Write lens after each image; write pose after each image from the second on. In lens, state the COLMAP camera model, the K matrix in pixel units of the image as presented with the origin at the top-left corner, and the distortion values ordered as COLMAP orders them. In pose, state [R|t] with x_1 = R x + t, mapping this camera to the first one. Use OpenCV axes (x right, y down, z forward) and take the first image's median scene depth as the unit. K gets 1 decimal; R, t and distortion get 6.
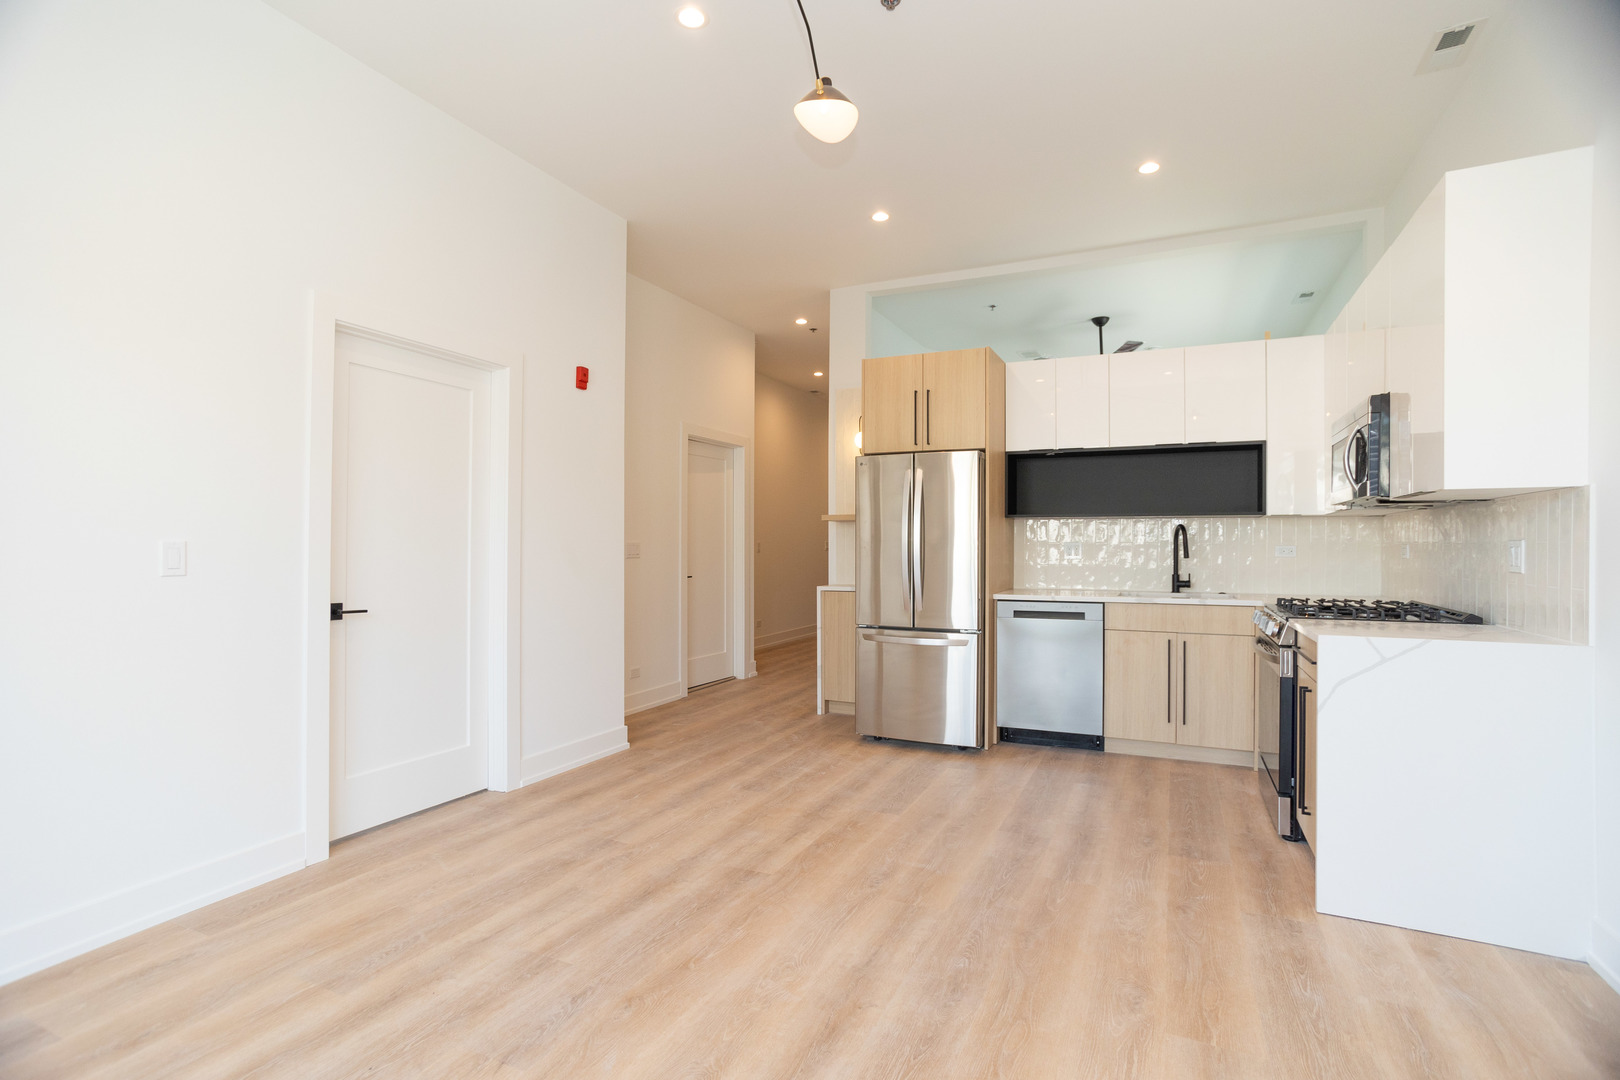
lens RADIAL K [[775.1, 0, 800.2], [0, 775.1, 546.0], [0, 0, 1]] dist [-0.077323, 0.047293]
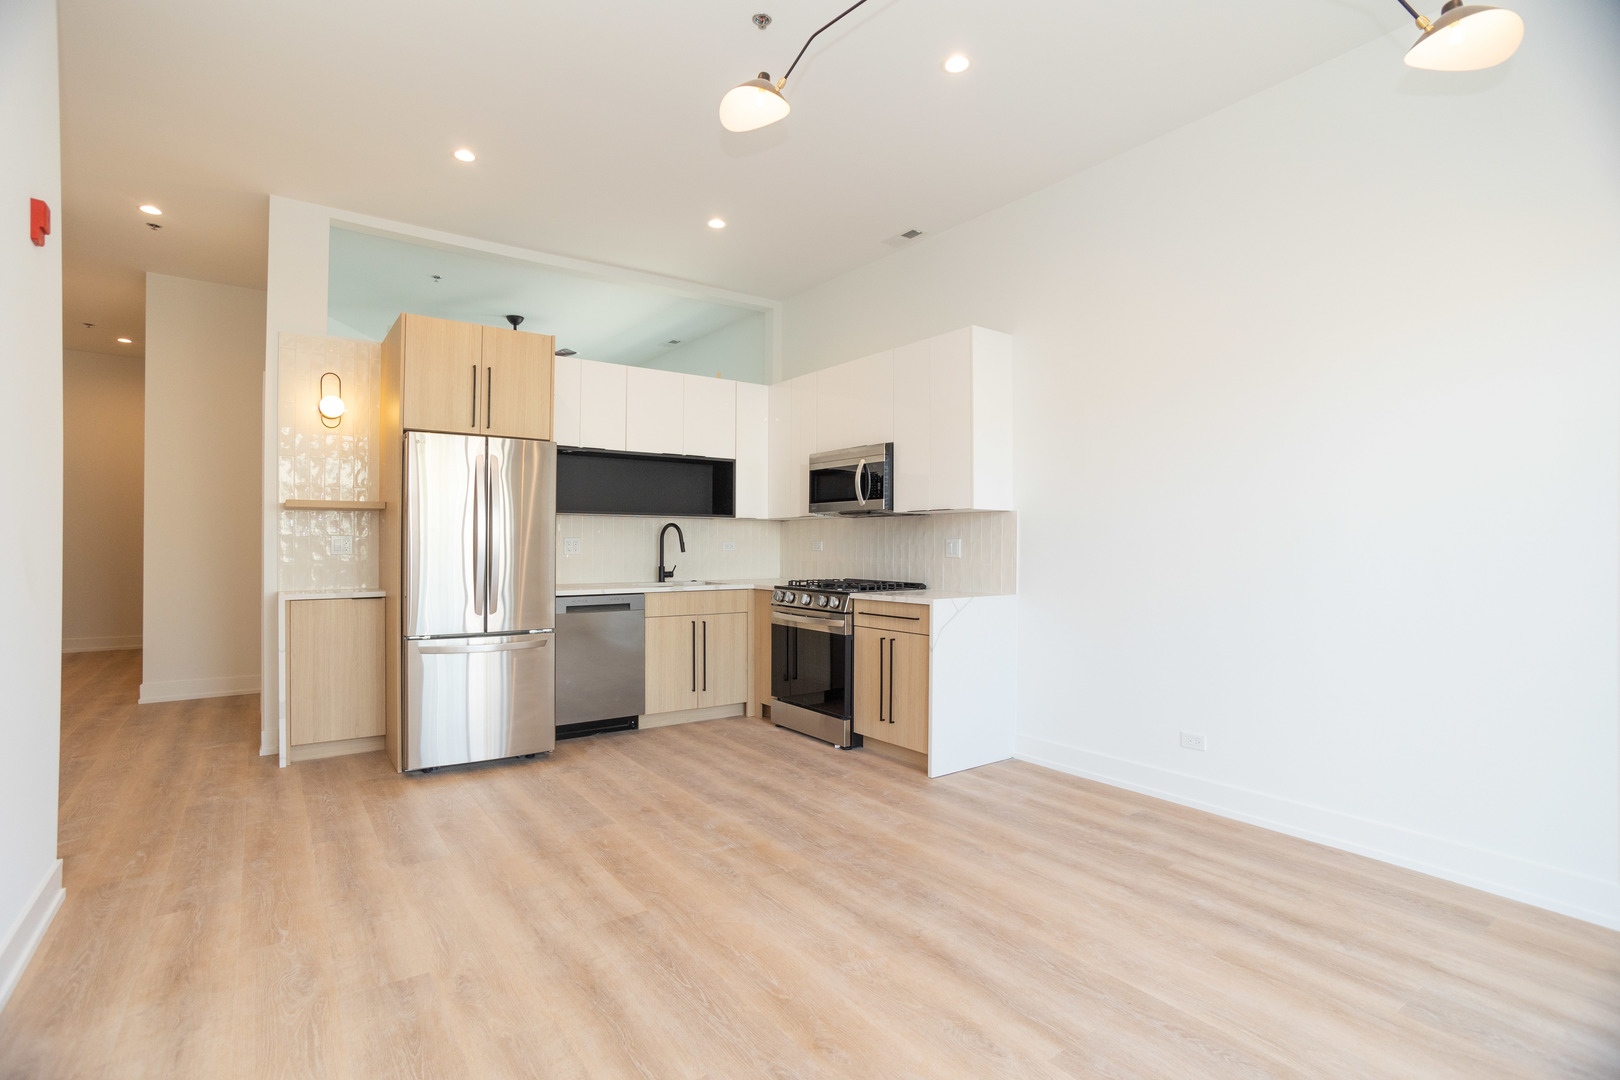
lens RADIAL K [[775.1, 0, 800.2], [0, 775.1, 546.0], [0, 0, 1]] dist [-0.077323, 0.047293]
pose [[0.477587, -0.002110, 0.878582, -0.465045], [-0.001590, 0.999993, 0.003266, 0.002227], [-0.878583, -0.002957, 0.477581, 0.270473]]
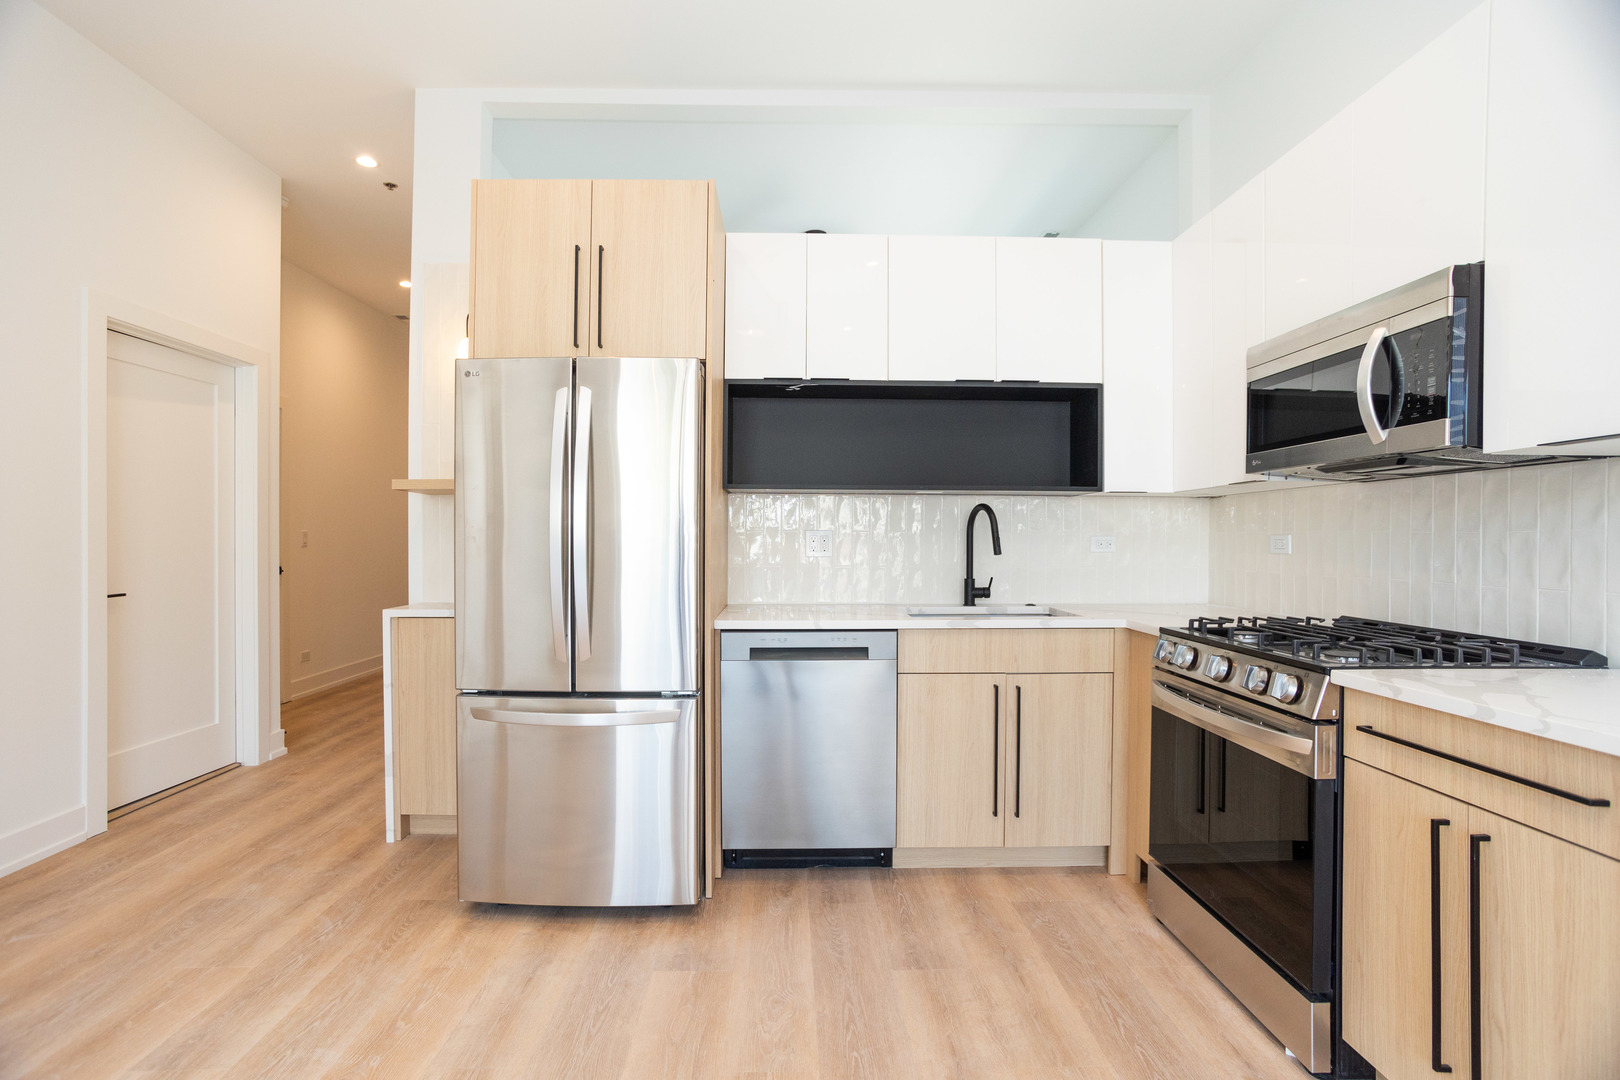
lens RADIAL K [[790.5, 0, 795.5], [0, 790.5, 545.0], [0, 0, 1]] dist [-0.076237, 0.049763]
pose [[0.892189, -0.002490, 0.451655, 0.043023], [-0.000896, 0.999973, 0.007282, 0.002662], [-0.451661, -0.006902, 0.892163, 0.475365]]
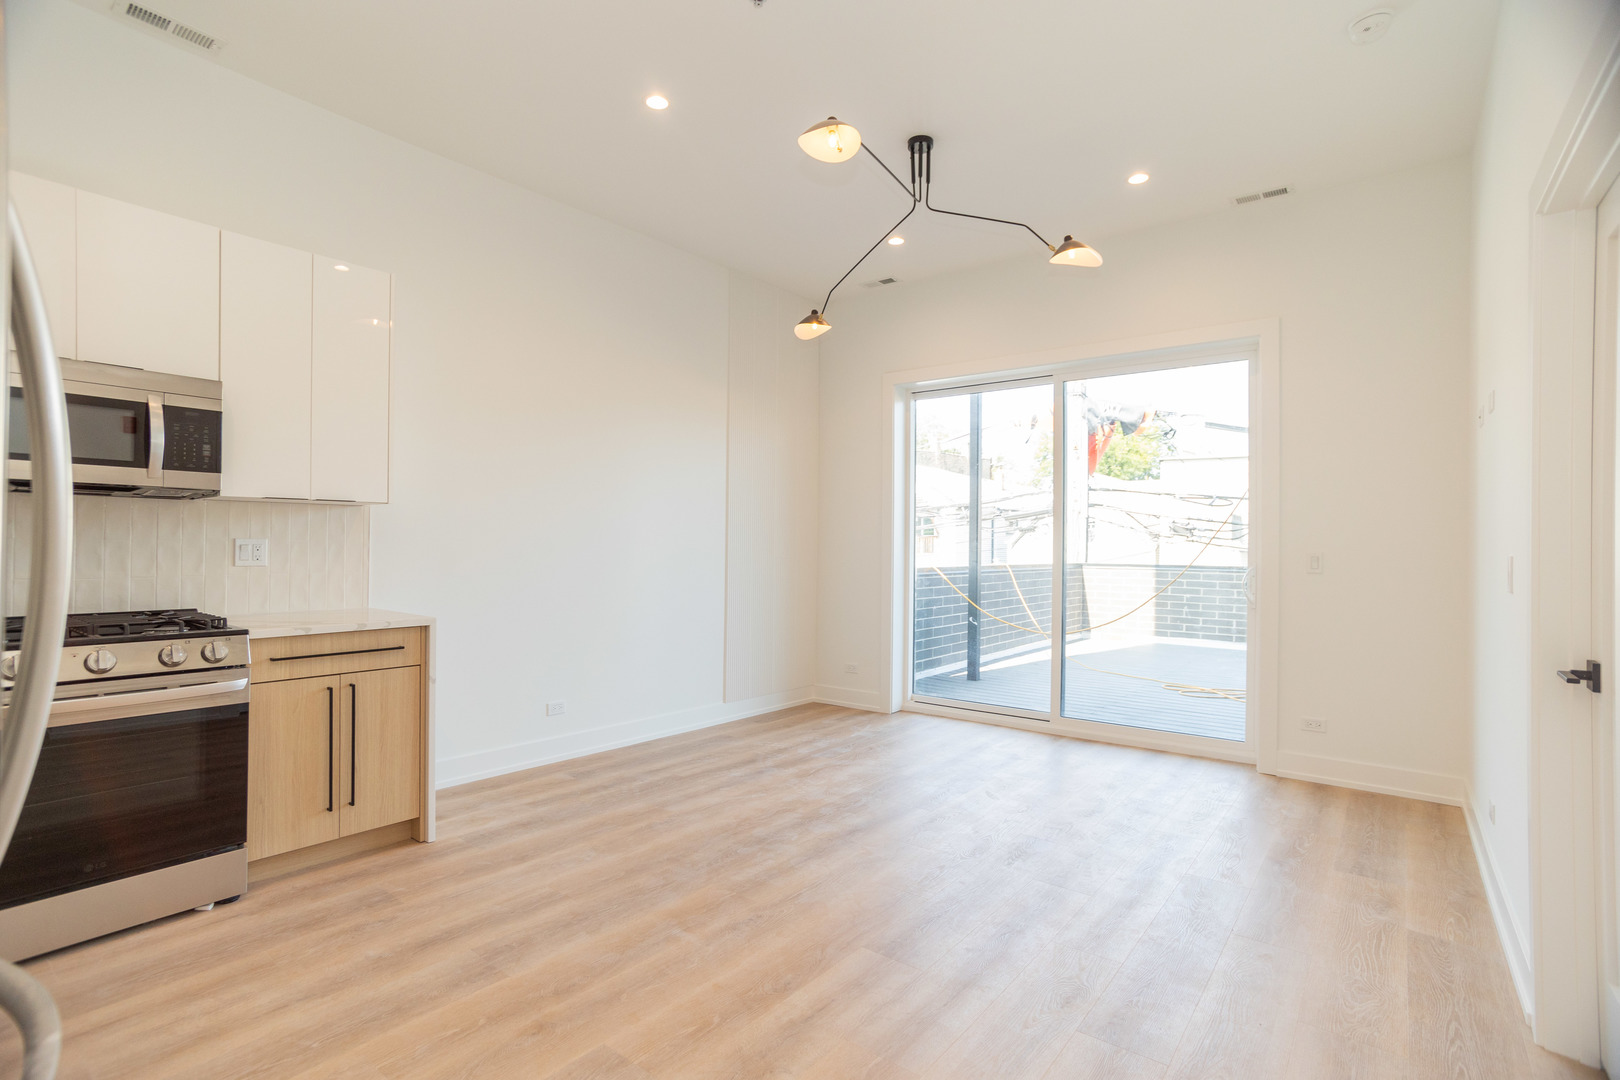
lens RADIAL K [[775.1, 0, 800.2], [0, 775.1, 546.0], [0, 0, 1]] dist [-0.077323, 0.047293]
pose [[-0.974908, -0.013017, 0.222228, -0.095610], [-0.012533, 0.999915, 0.003587, -0.006249], [-0.222256, 0.000712, -0.974988, 1.164871]]
